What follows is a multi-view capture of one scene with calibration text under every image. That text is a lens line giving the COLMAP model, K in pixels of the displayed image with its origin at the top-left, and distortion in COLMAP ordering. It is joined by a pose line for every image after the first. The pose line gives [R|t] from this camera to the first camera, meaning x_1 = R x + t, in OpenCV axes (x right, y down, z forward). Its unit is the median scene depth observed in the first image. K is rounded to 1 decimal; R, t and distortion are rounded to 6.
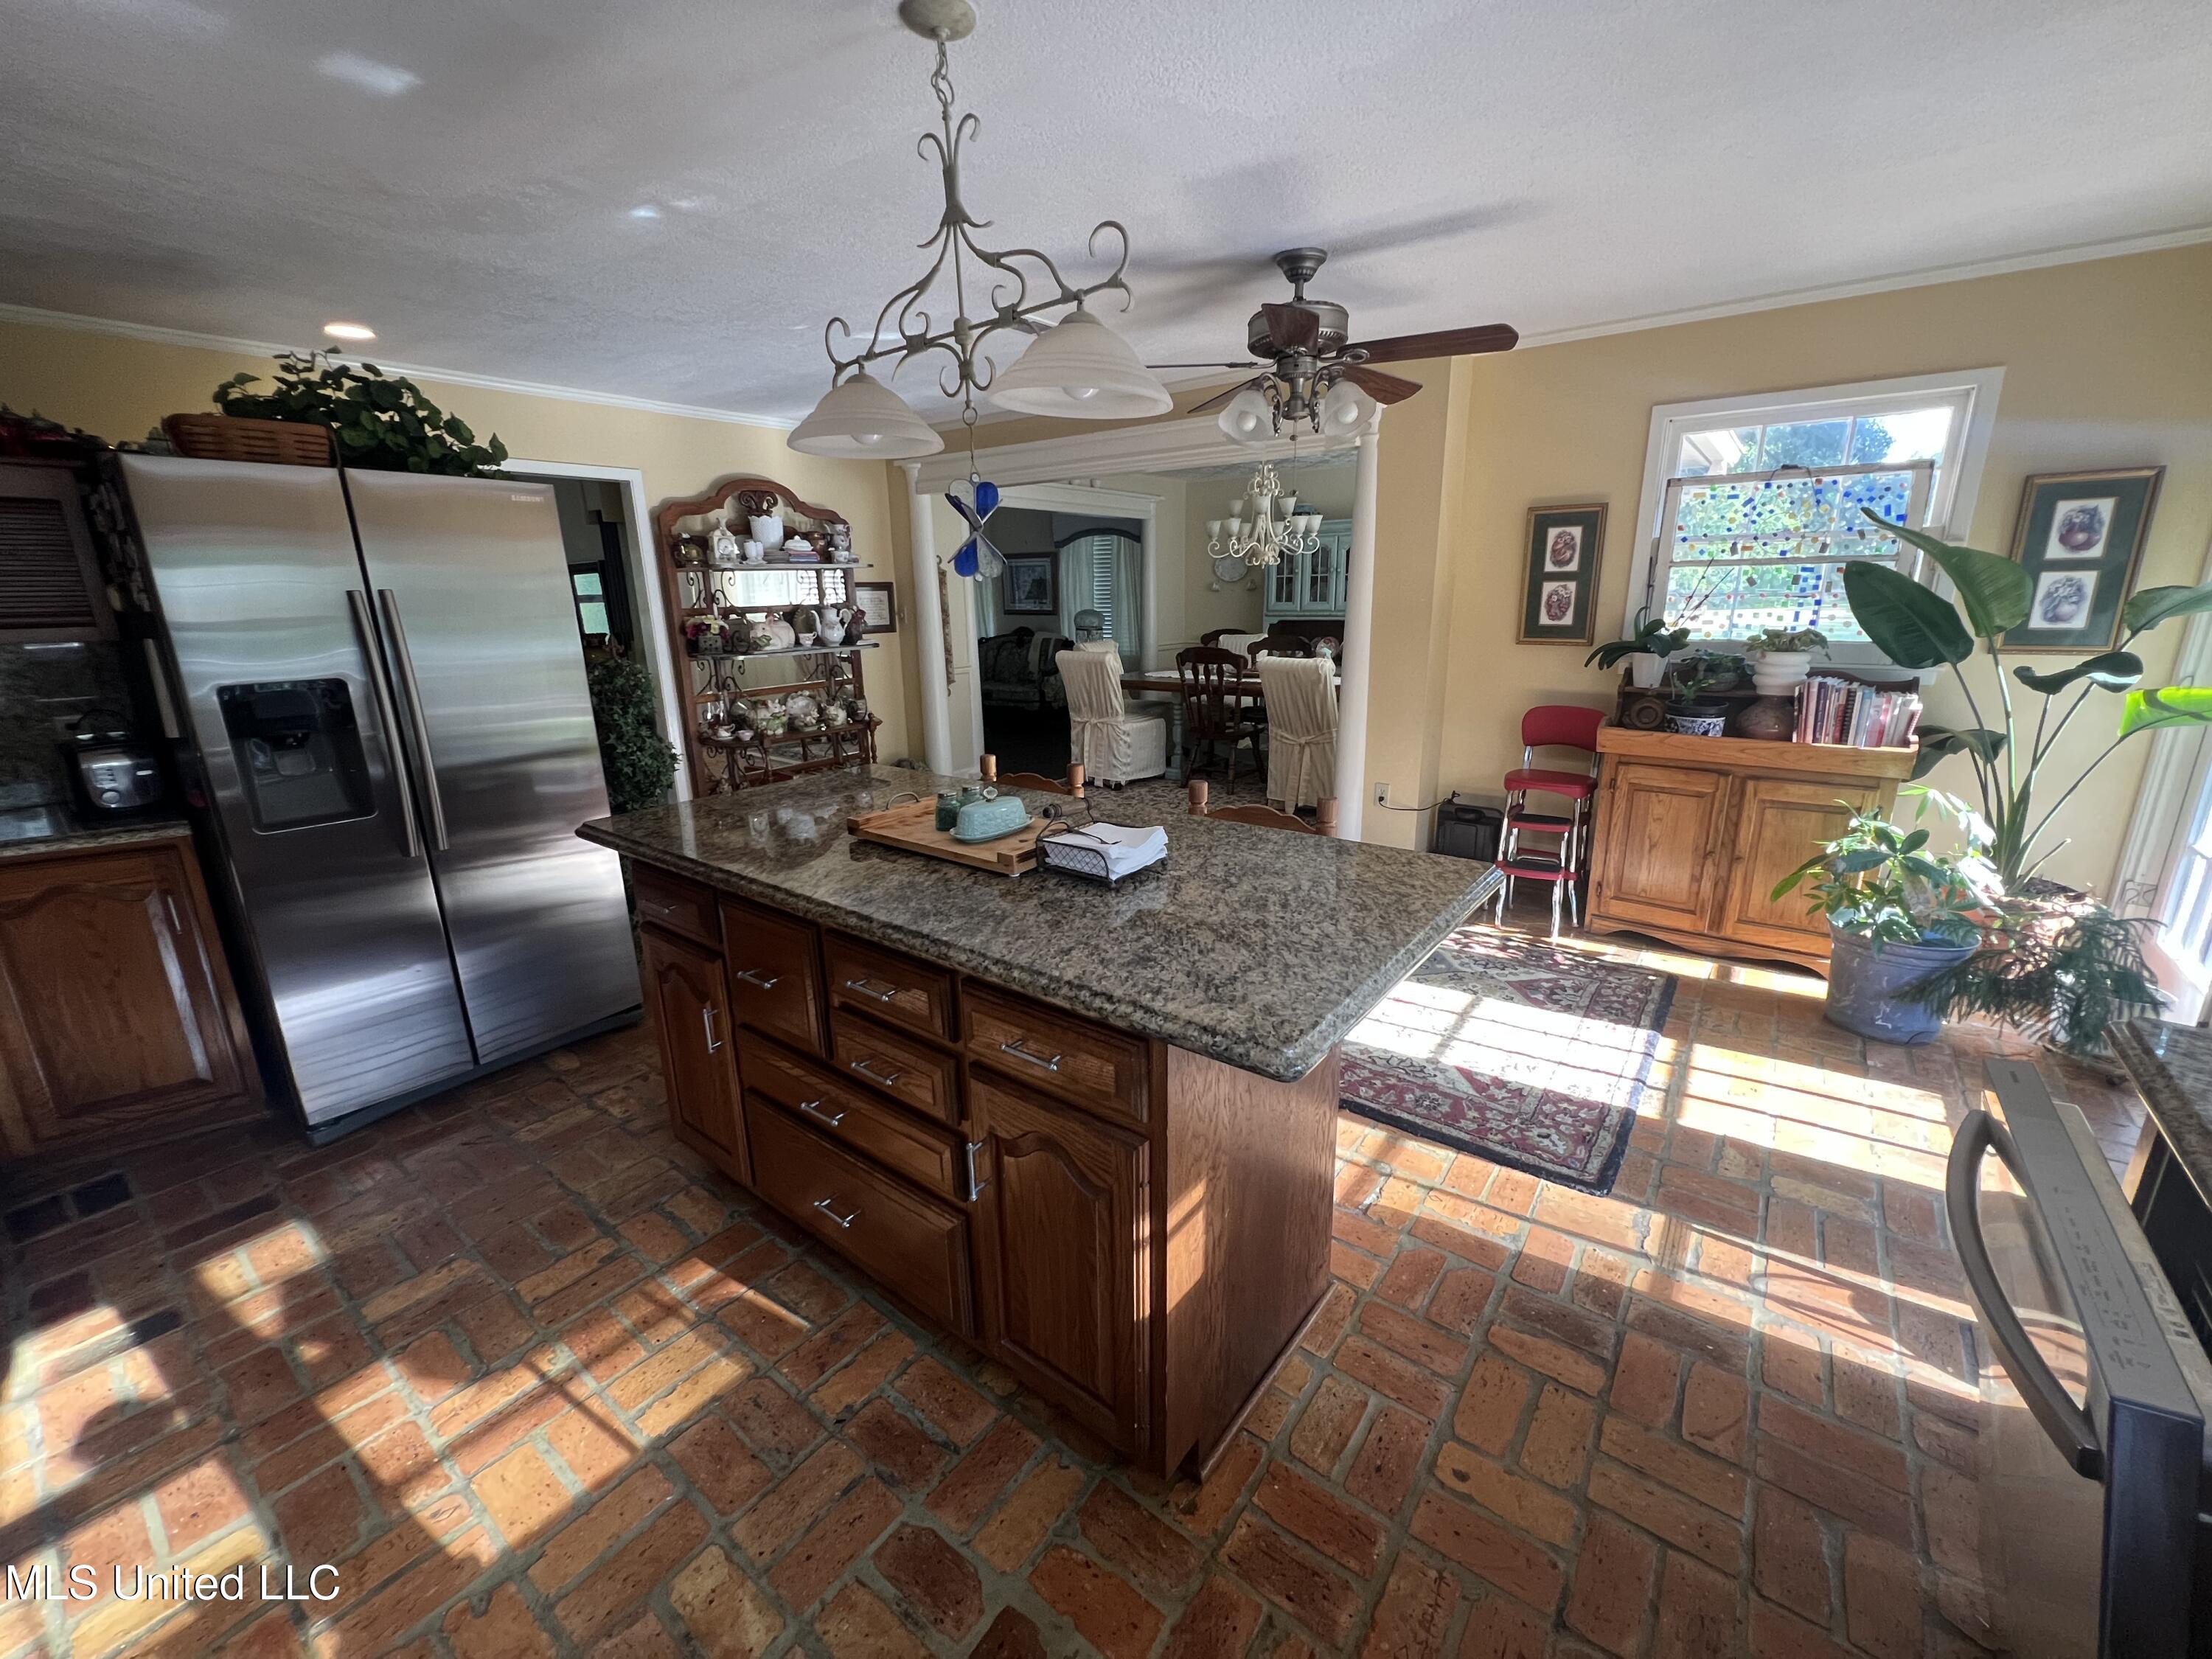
lens RADIAL K [[888.3, 0, 1118.6], [0, 888.3, 819.8], [0, 0, 1]] dist [-0.002915, -0.000178]
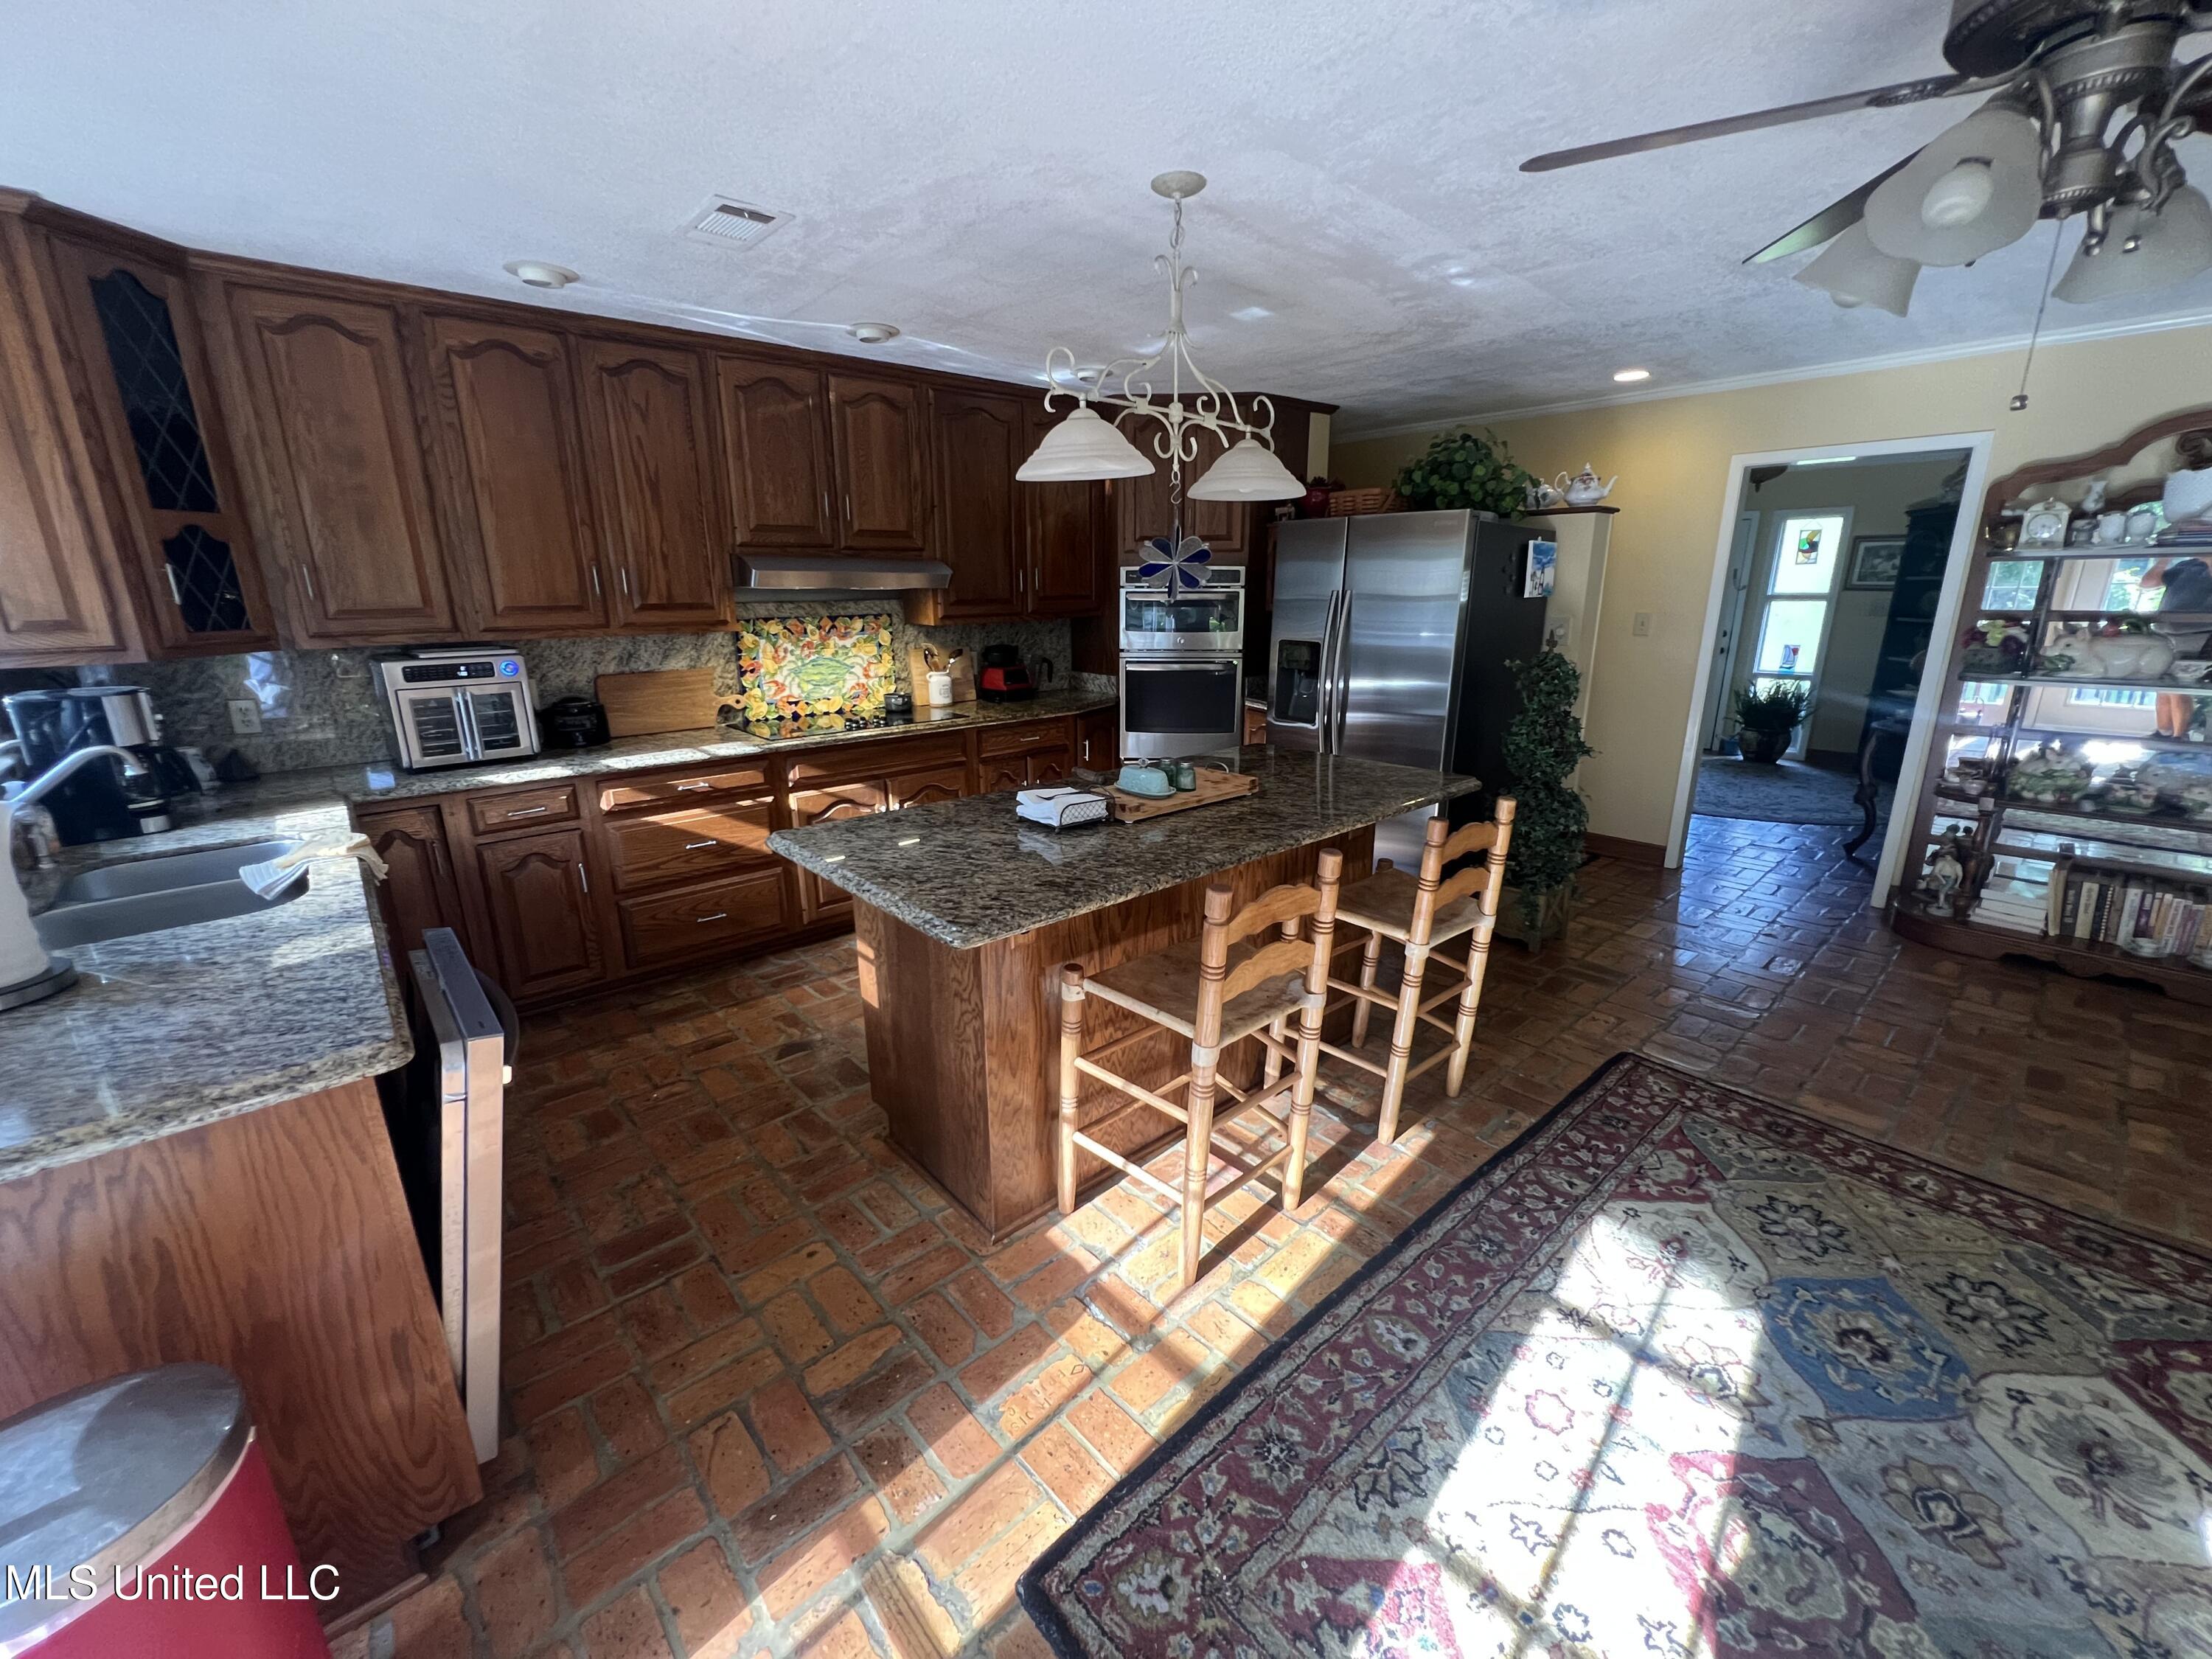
lens RADIAL K [[891.7, 0, 1103.7], [0, 891.7, 830.7], [0, 0, 1]] dist [-0.001934, 0.000103]
pose [[-0.202004, 0.279279, -0.938721, 1.002559], [-0.238907, 0.915475, 0.323773, -0.308609], [0.949799, 0.289671, -0.118208, 0.989789]]
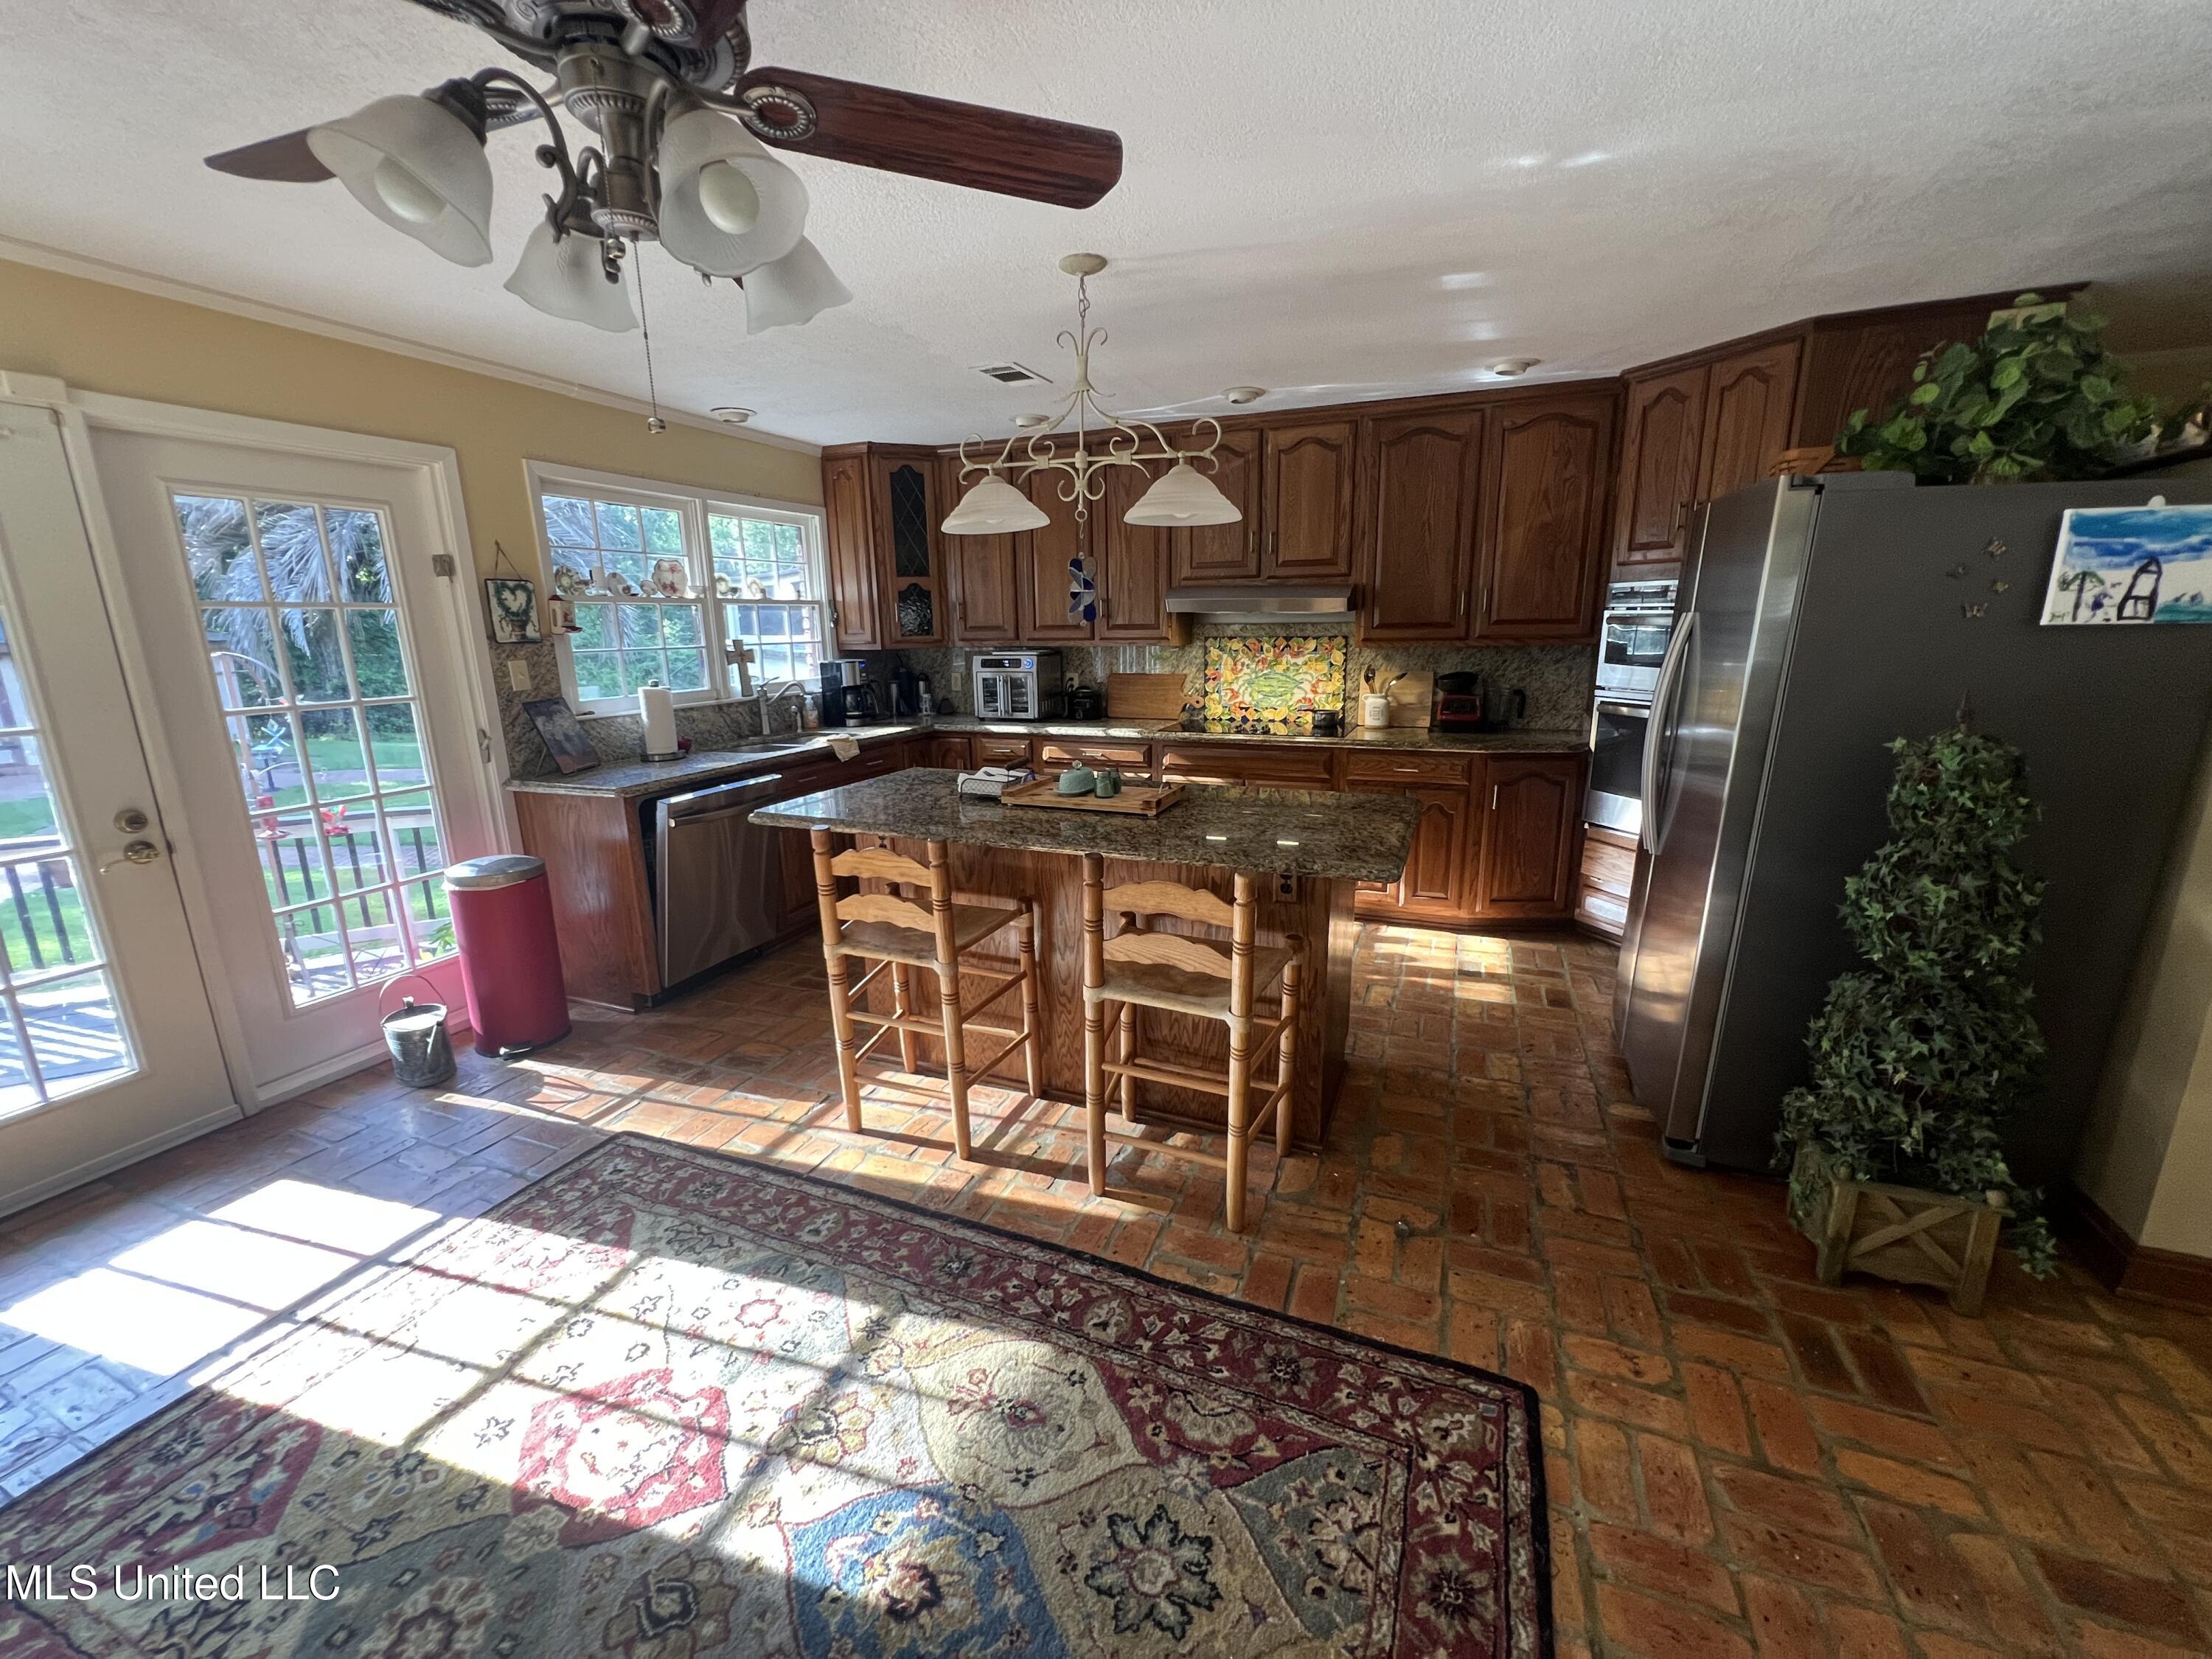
lens RADIAL K [[888.3, 0, 1106.3], [0, 888.3, 833.4], [0, 0, 1]] dist [-0.002915, -0.000178]
pose [[-0.966589, 0.089559, -0.240176, 0.155874], [-0.035465, 0.881242, 0.471333, -0.561695], [0.253866, 0.464103, -0.848623, 2.059878]]
